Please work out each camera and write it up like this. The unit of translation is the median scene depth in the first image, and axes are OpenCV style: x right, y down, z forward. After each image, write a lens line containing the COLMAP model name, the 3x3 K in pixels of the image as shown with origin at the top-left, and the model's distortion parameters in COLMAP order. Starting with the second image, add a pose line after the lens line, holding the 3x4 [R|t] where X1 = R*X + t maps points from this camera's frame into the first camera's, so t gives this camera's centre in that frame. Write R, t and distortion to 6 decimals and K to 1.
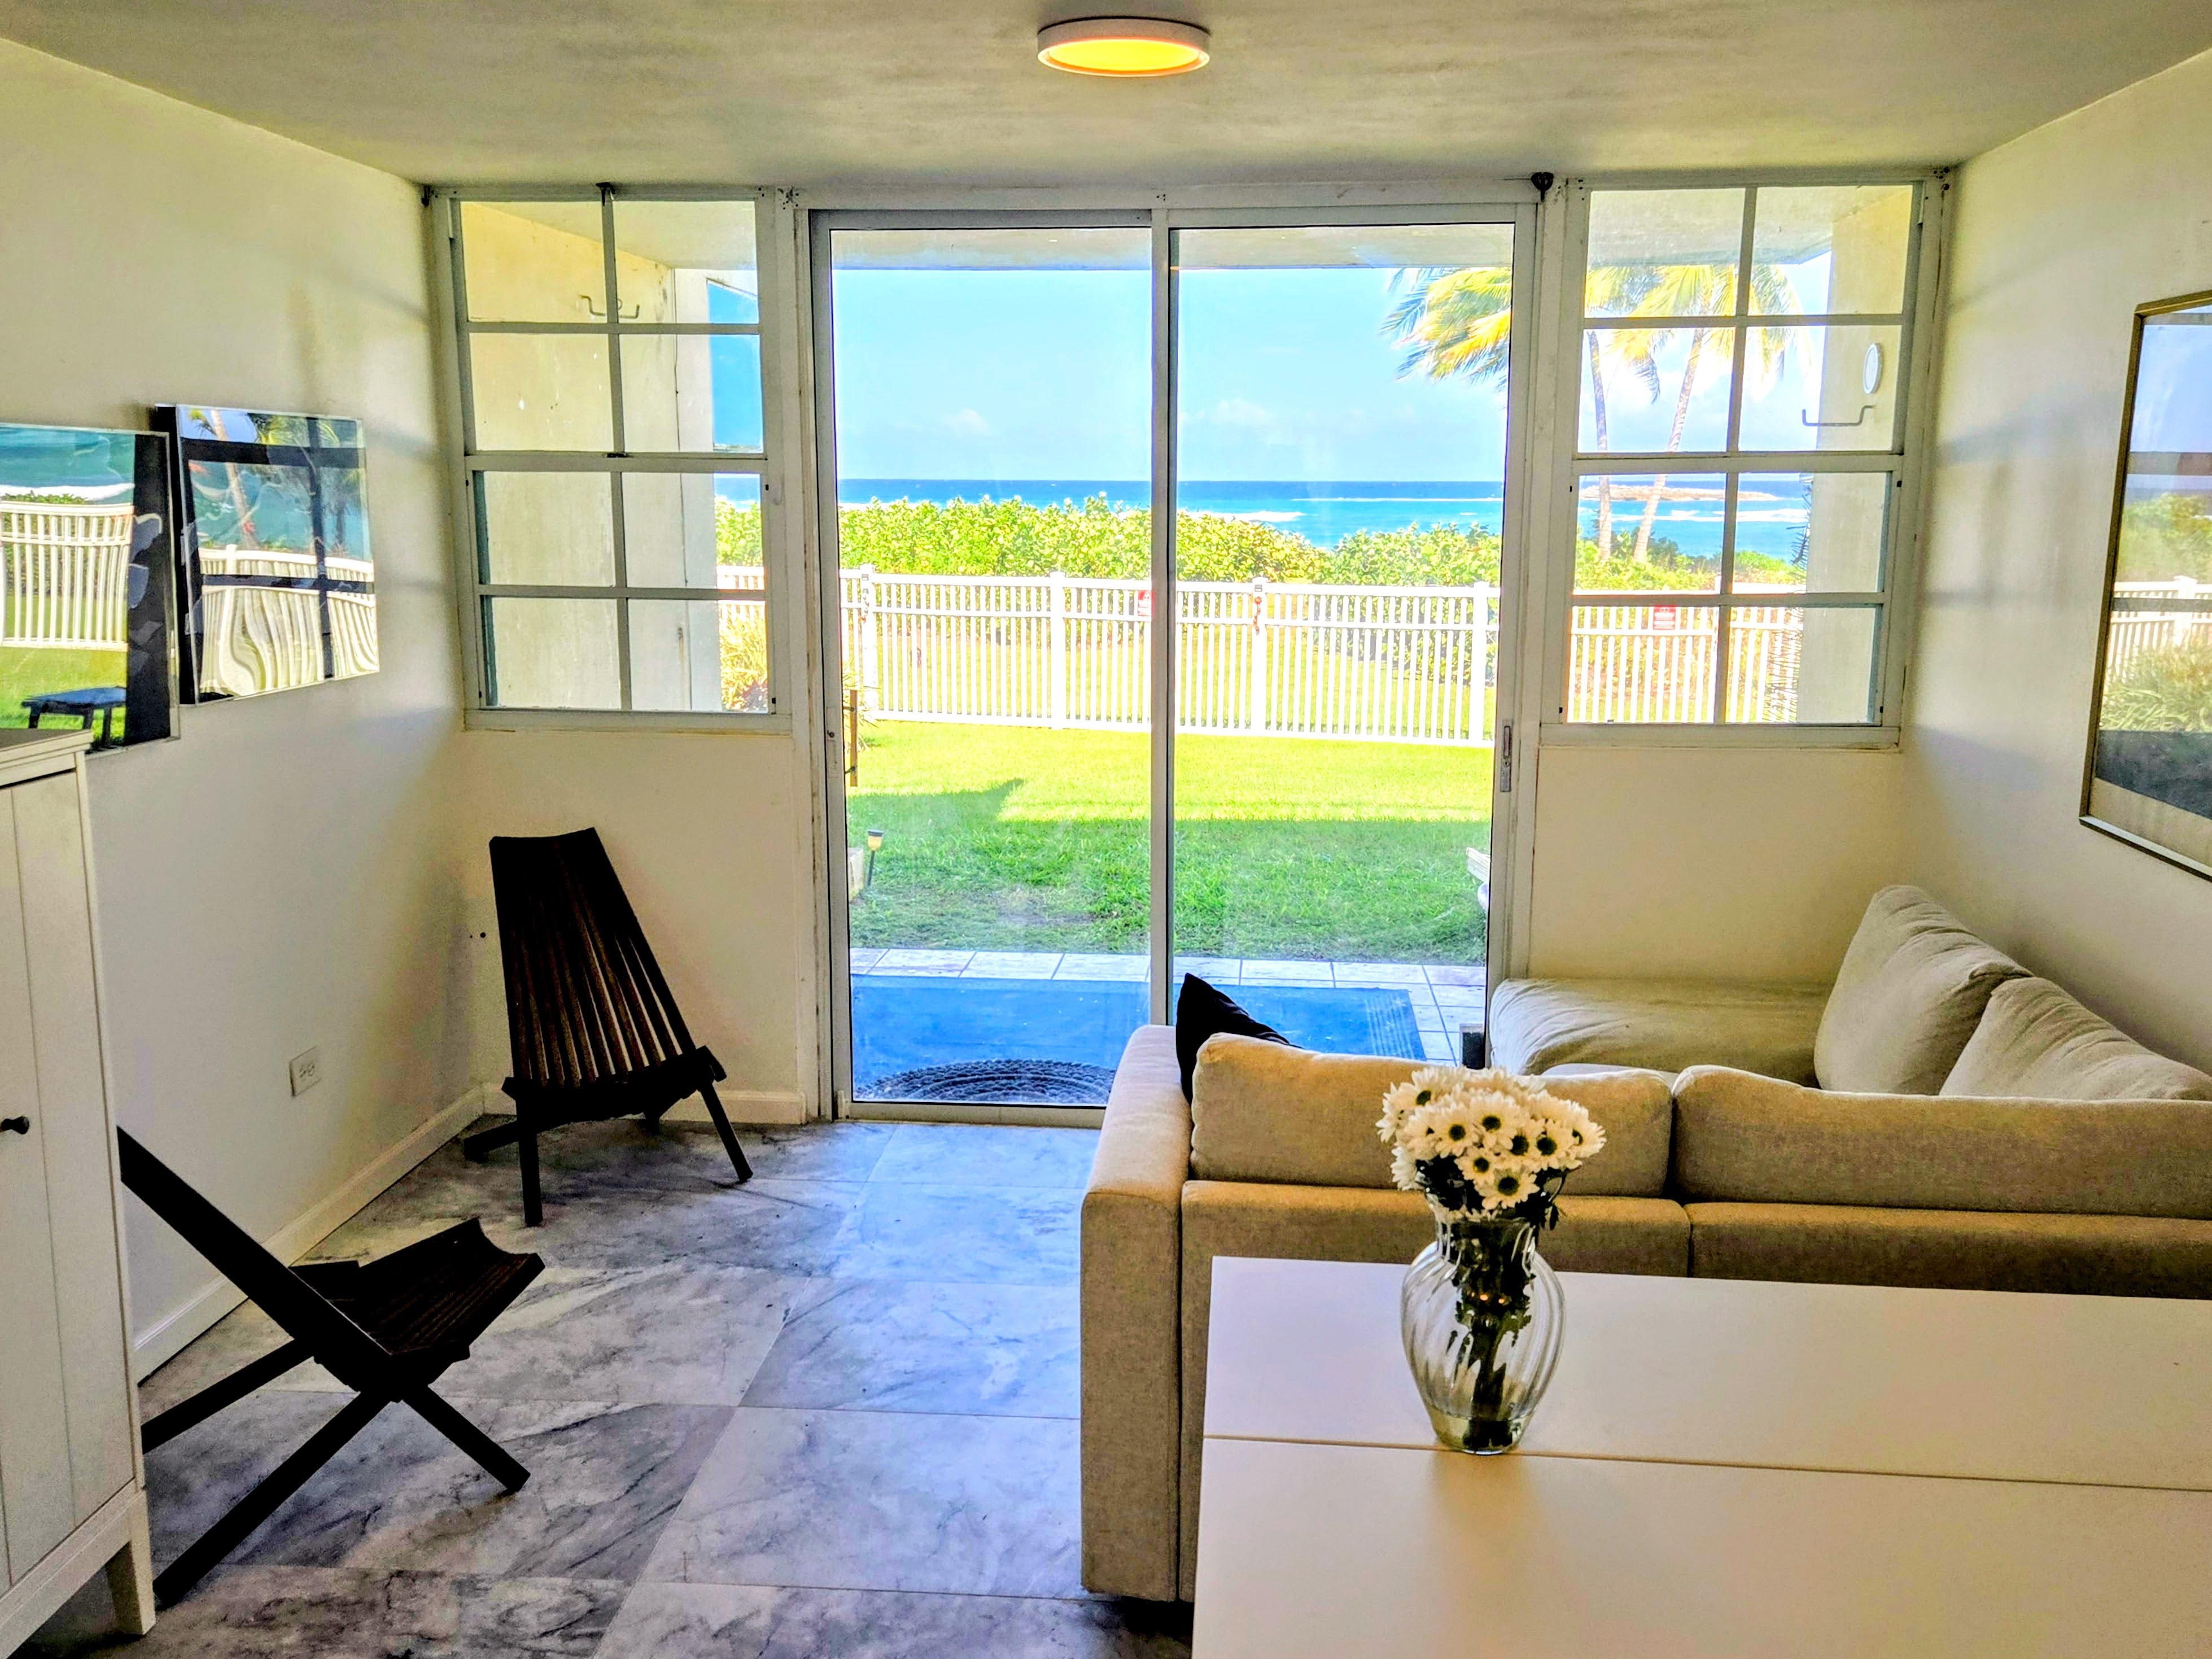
lens RADIAL K [[1960.8, 0, 1106.0], [0, 1960.8, 829.5], [0, 0, 1]] dist [0.028654, -0.003180]
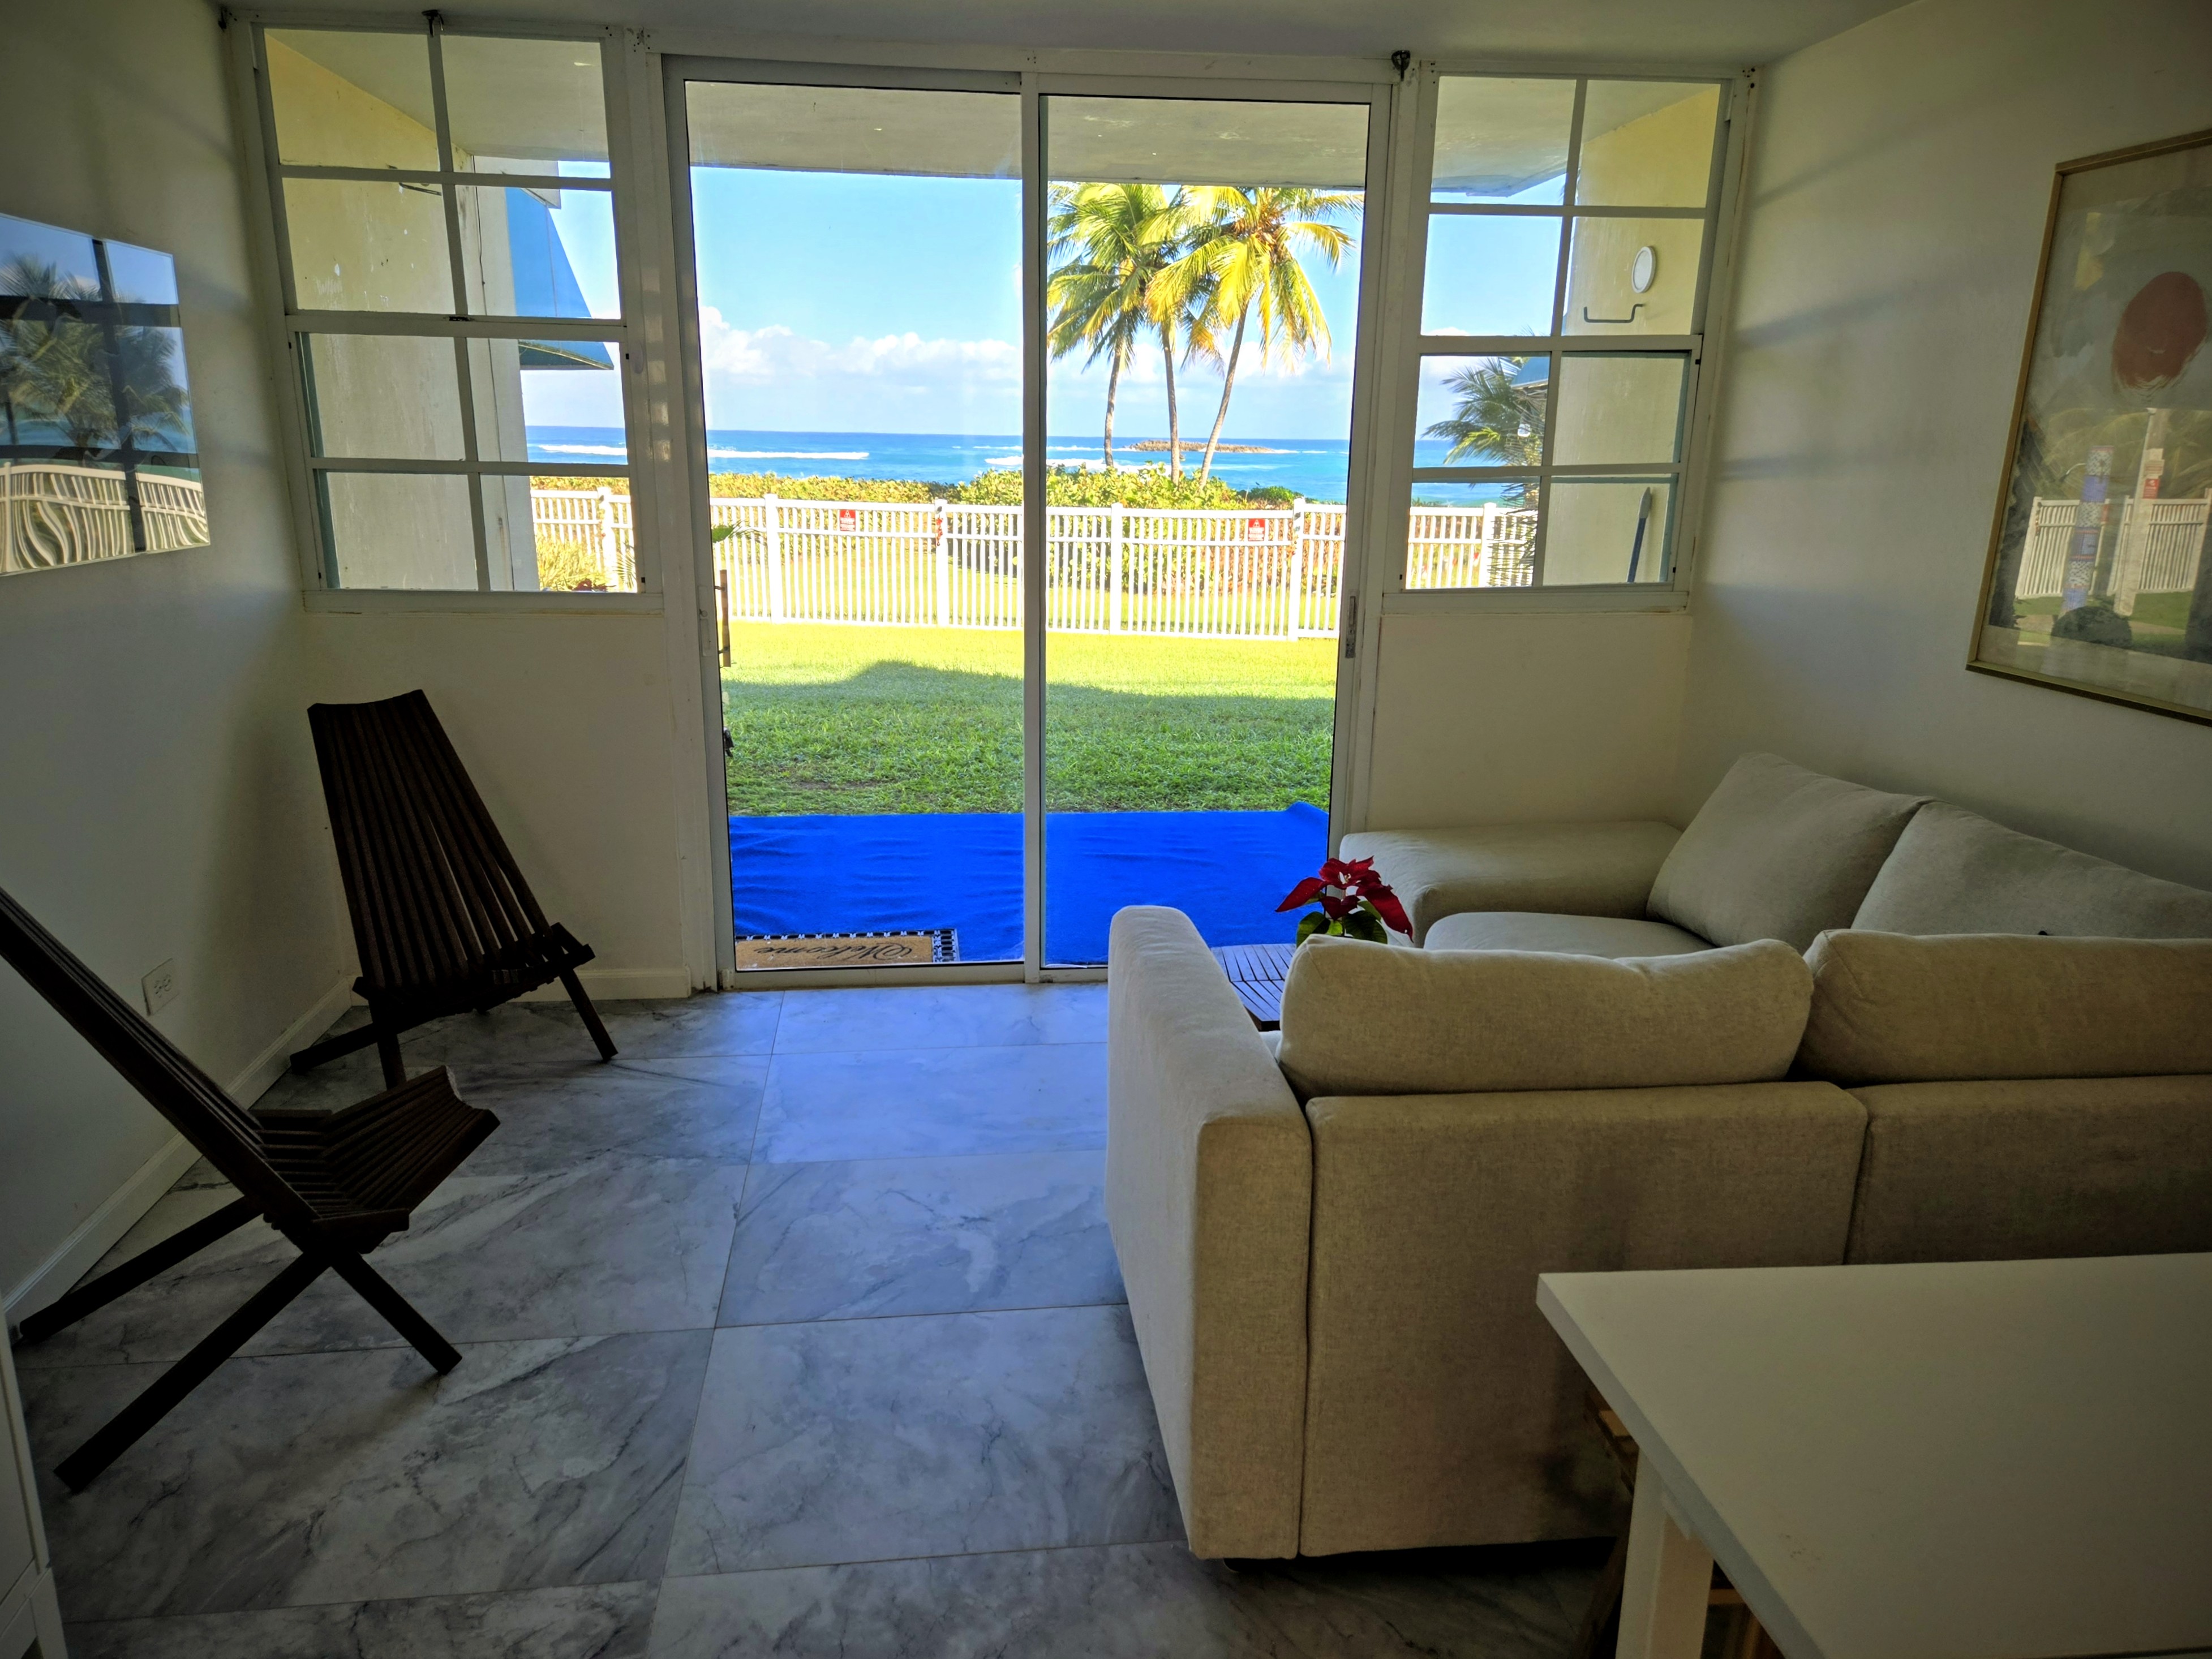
lens RADIAL K [[1484.0, 0, 1072.4], [0, 1484.0, 835.9], [0, 0, 1]] dist [0.054044, -0.049860]
pose [[0.981152, -0.041604, 0.188705, -0.126229], [0.025078, 0.995704, 0.089132, 0.001565], [-0.191602, -0.082720, 0.977981, 0.255375]]
